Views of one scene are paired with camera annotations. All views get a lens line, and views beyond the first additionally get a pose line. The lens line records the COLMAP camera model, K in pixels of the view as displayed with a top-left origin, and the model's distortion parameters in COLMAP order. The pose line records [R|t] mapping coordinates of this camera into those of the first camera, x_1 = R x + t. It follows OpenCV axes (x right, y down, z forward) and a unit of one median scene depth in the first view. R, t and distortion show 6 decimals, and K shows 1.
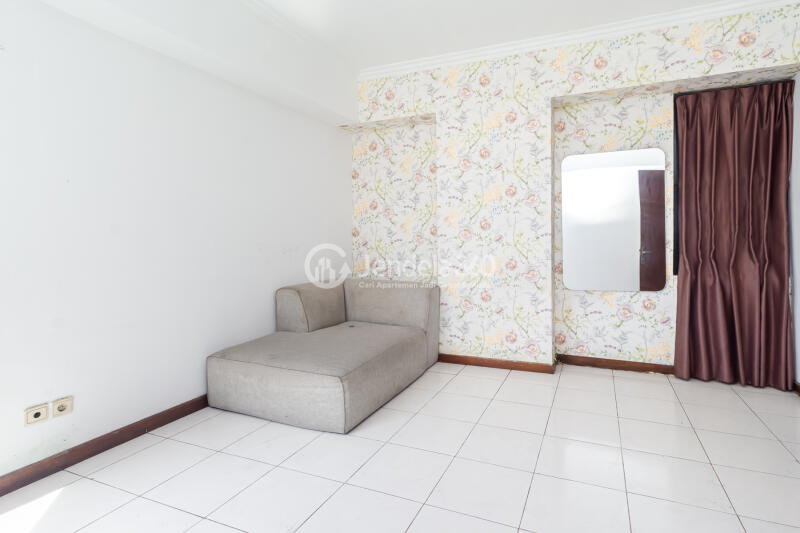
lens RADIAL K [[375.1, 0, 396.5], [0, 375.1, 247.5], [0, 0, 1]] dist [0.011492, 0.000427]
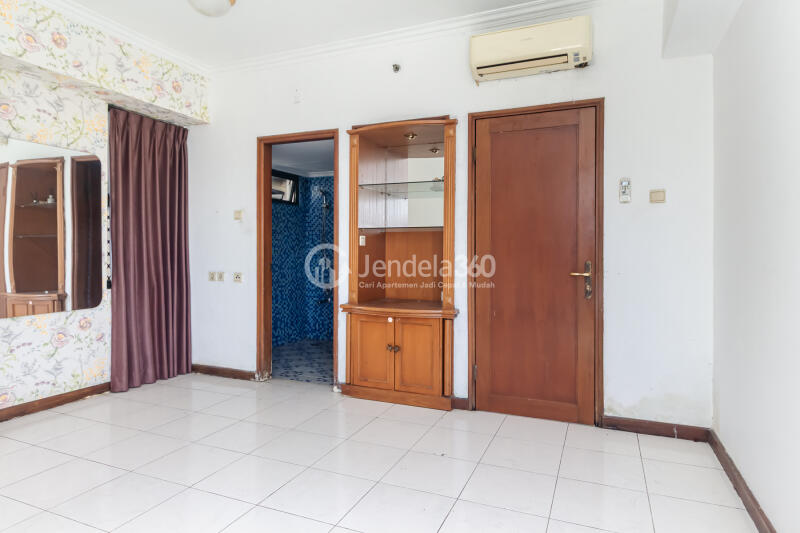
lens RADIAL K [[479.7, 0, 399.3], [0, 479.7, 265.2], [0, 0, 1]] dist [0.032884, 0.001267]
pose [[0.054233, -0.015546, 0.998407, -0.476841], [0.009056, 0.999845, 0.015076, -0.000724], [-0.998487, 0.008224, 0.054366, 0.180751]]
